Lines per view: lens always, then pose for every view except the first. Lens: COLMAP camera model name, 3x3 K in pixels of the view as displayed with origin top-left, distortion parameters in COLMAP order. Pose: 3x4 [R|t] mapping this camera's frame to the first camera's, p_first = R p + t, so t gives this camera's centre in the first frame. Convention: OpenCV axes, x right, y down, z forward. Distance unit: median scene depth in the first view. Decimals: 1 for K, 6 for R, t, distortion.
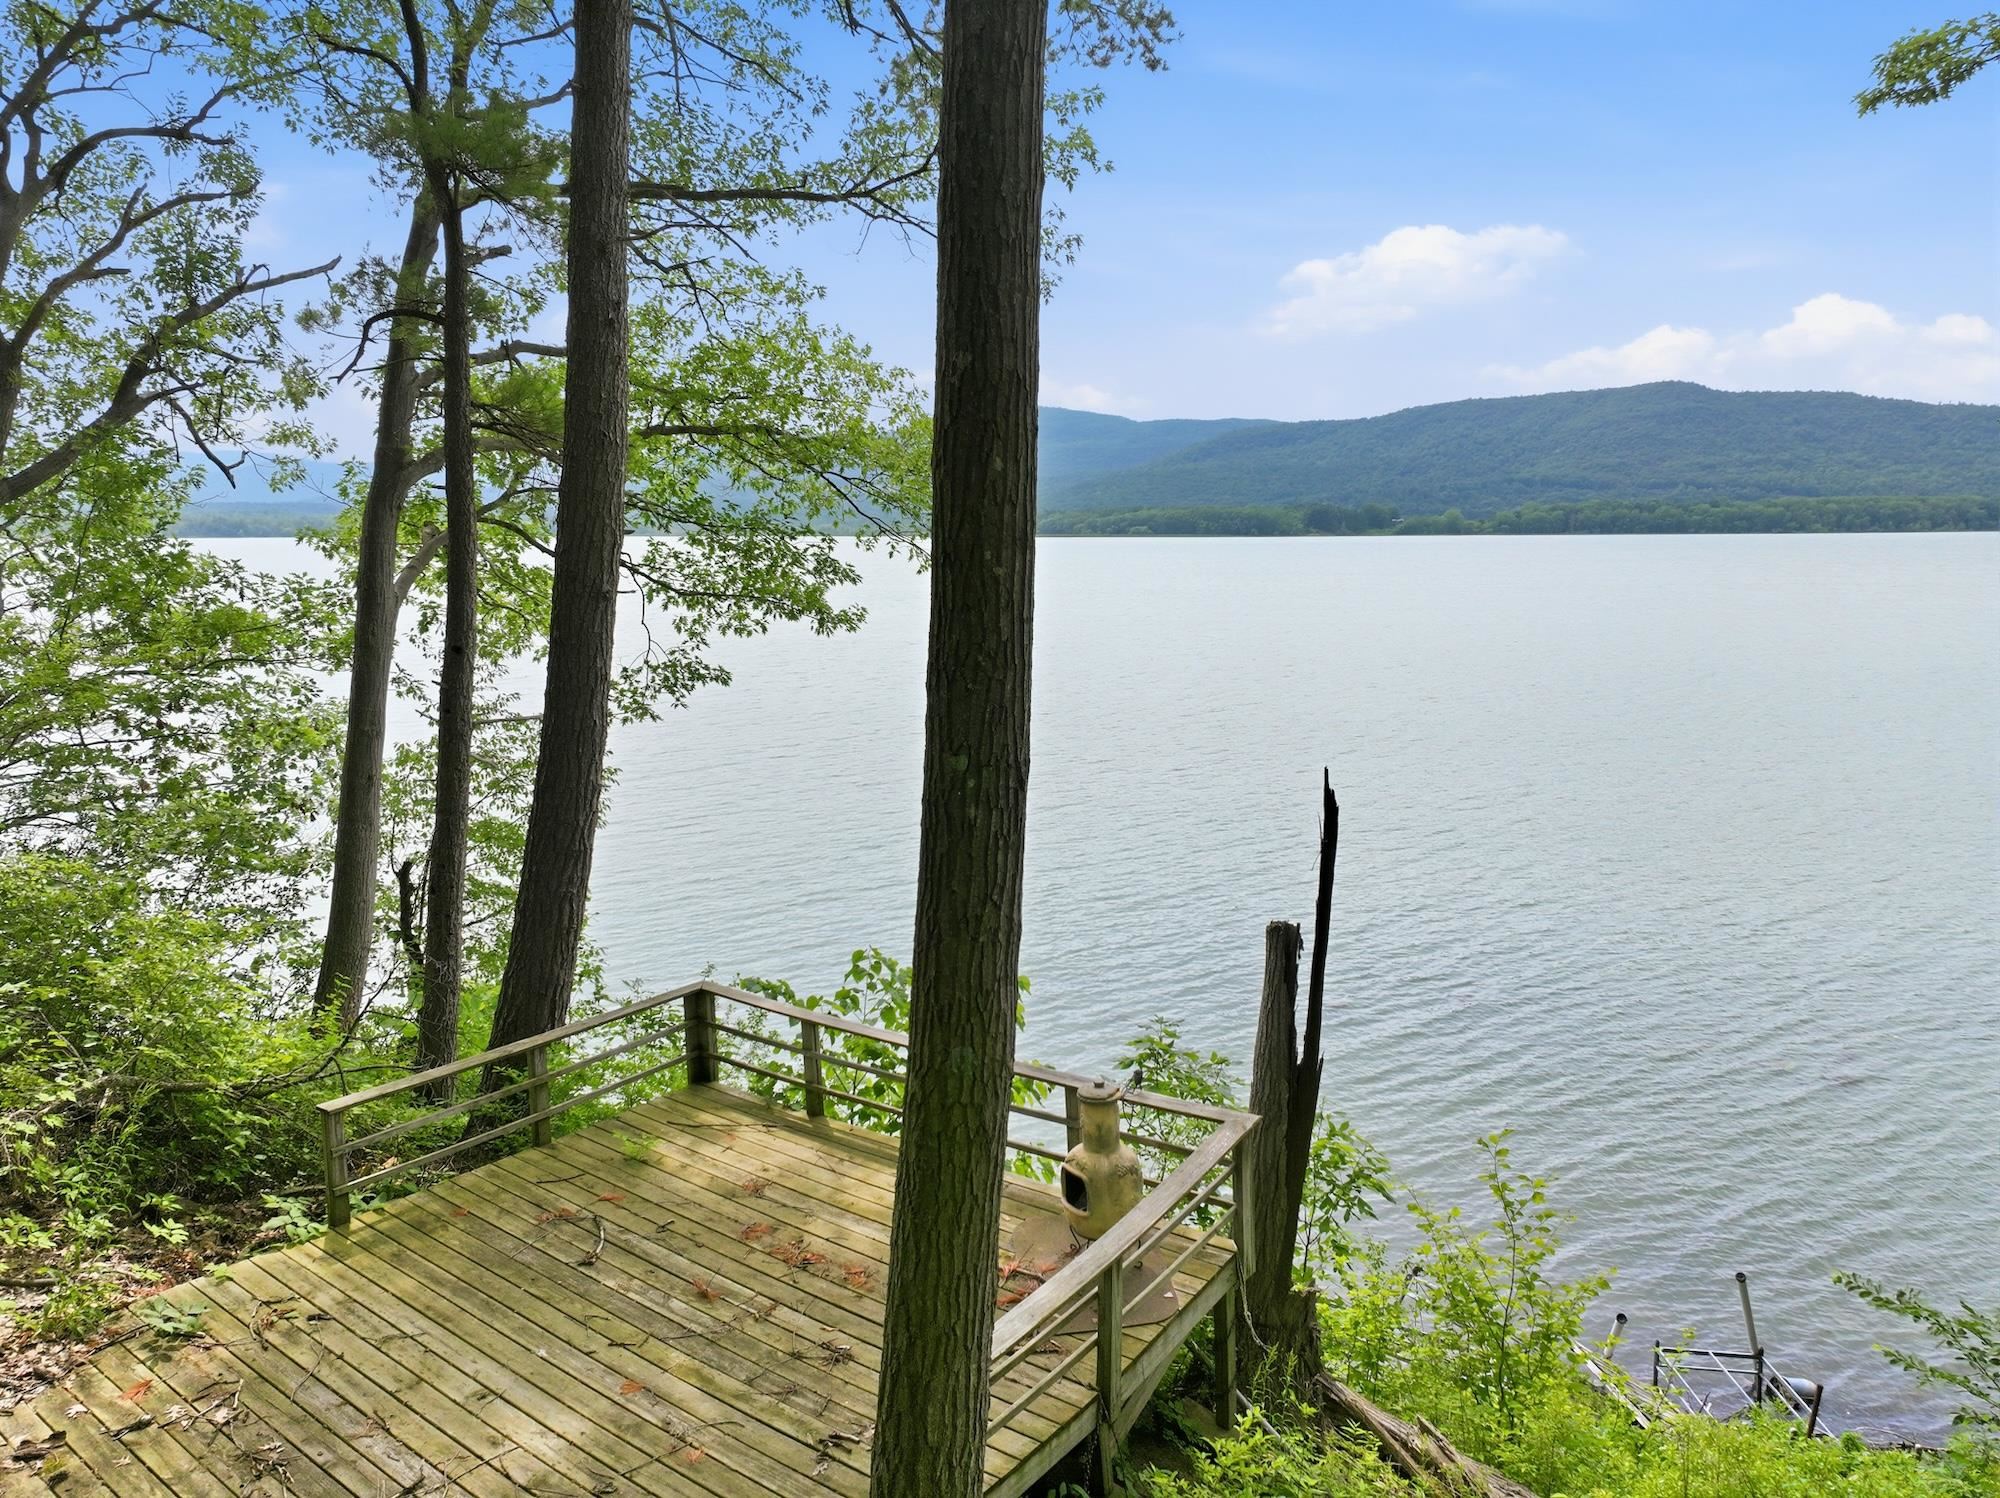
lens RADIAL K [[1401.3, 0, 1005.0], [0, 1401.3, 747.5], [0, 0, 1]] dist [0.001503, 0.010222]
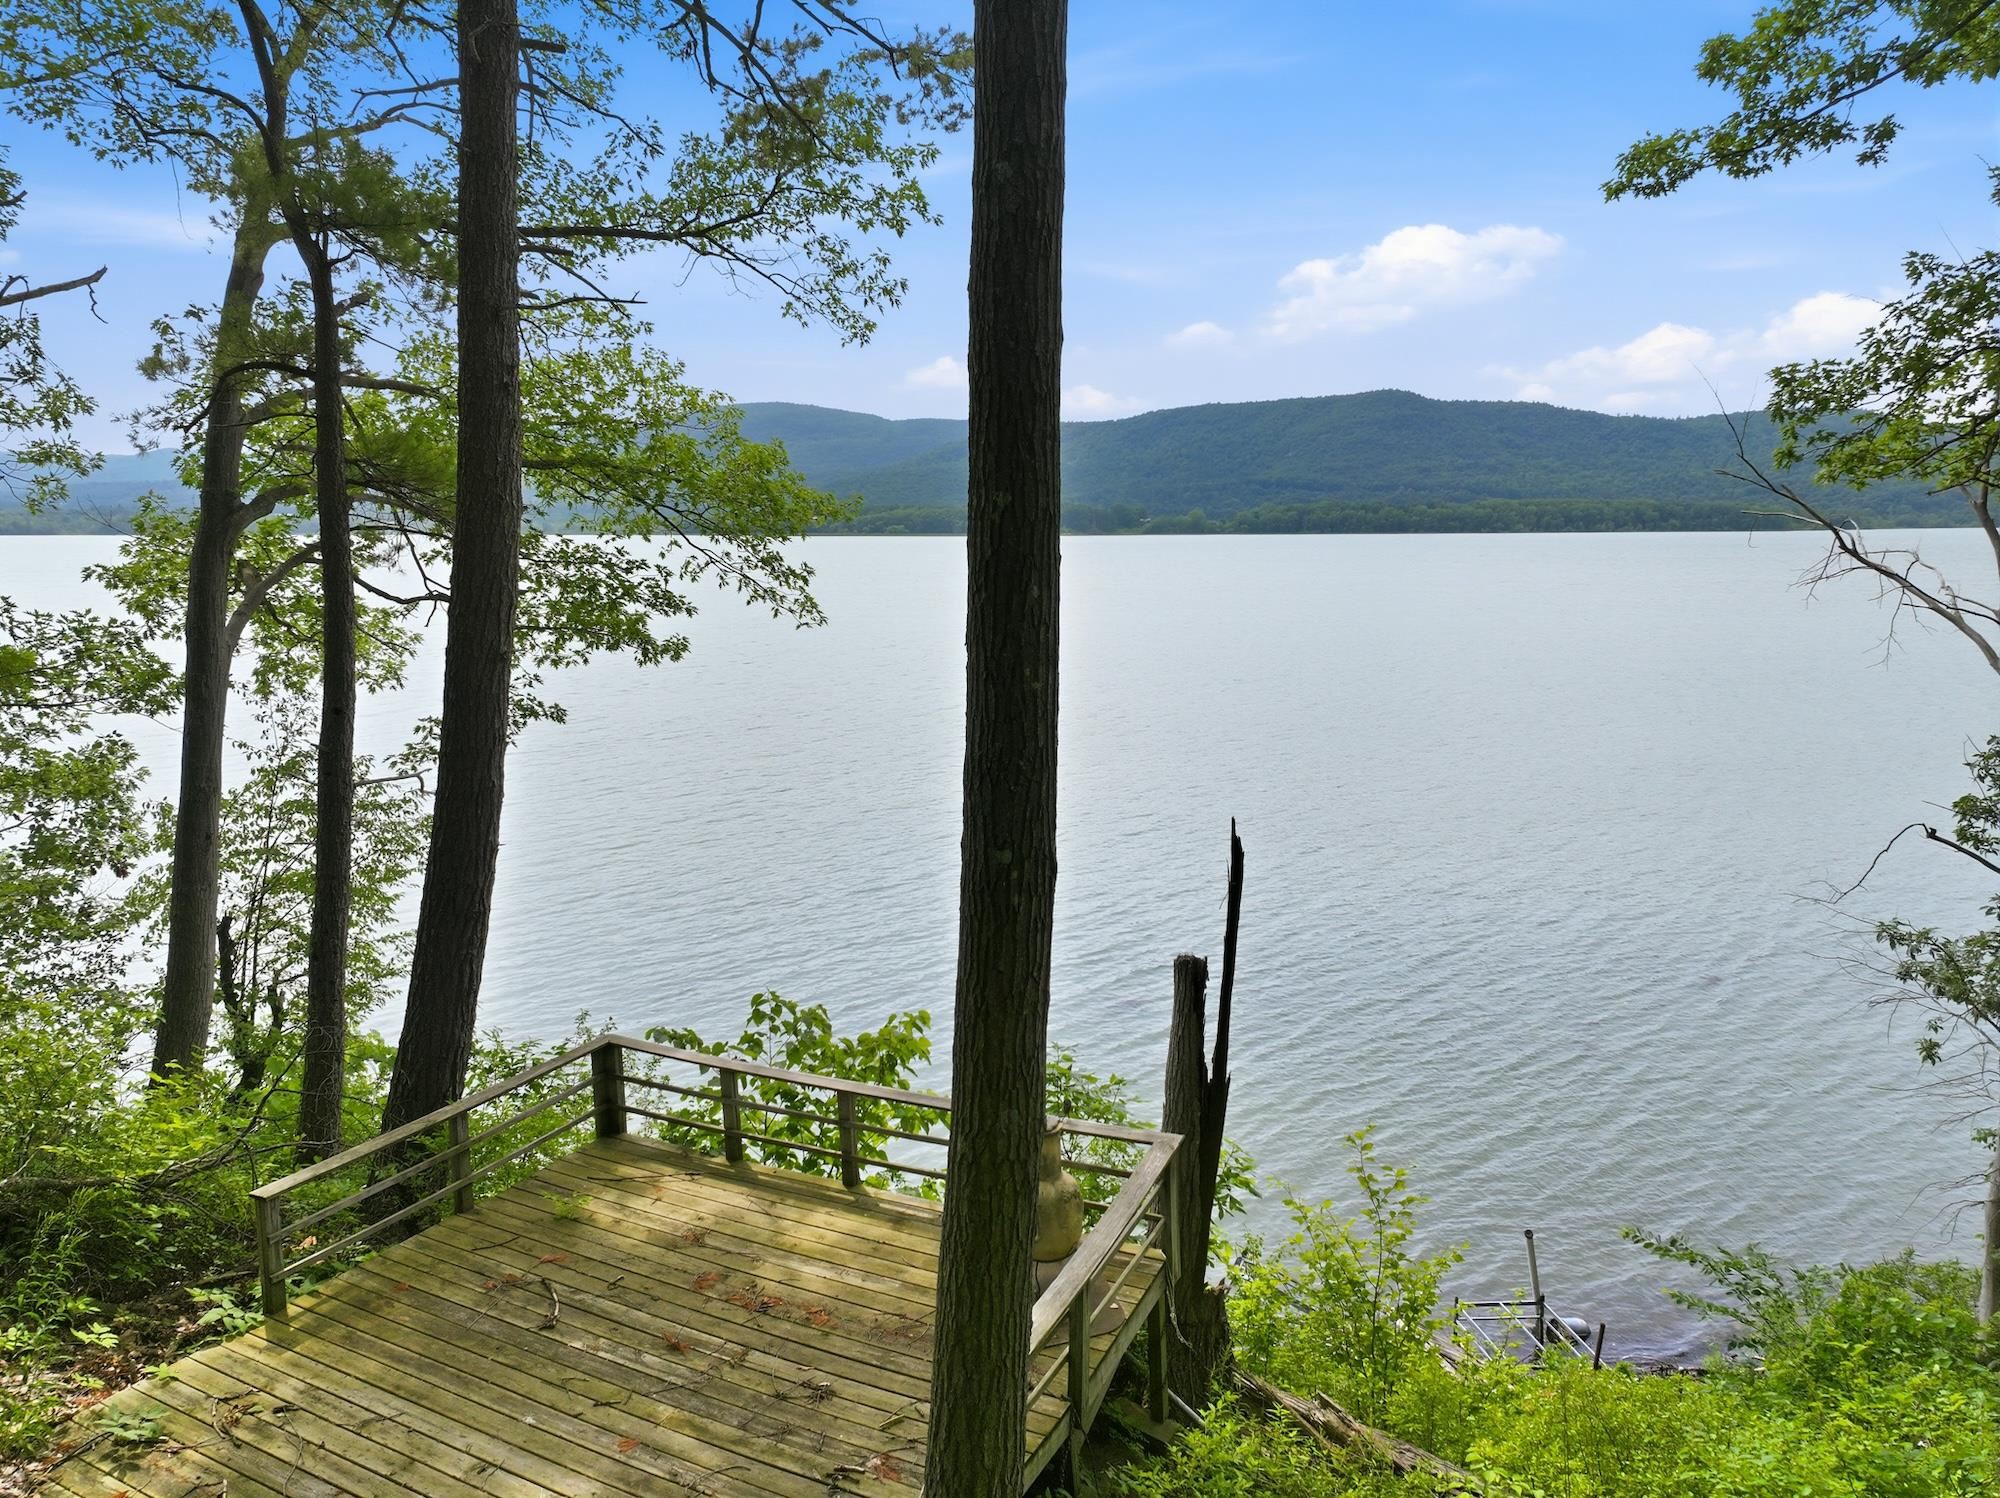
lens RADIAL K [[1401.3, 0, 1007.0], [0, 1401.3, 748.3], [0, 0, 1]] dist [0.001503, 0.010222]
pose [[0.985161, -0.025170, 0.169778, -0.111853], [0.024999, 0.999683, 0.003140, -0.040635], [-0.169803, 0.001150, 0.985477, -0.053052]]
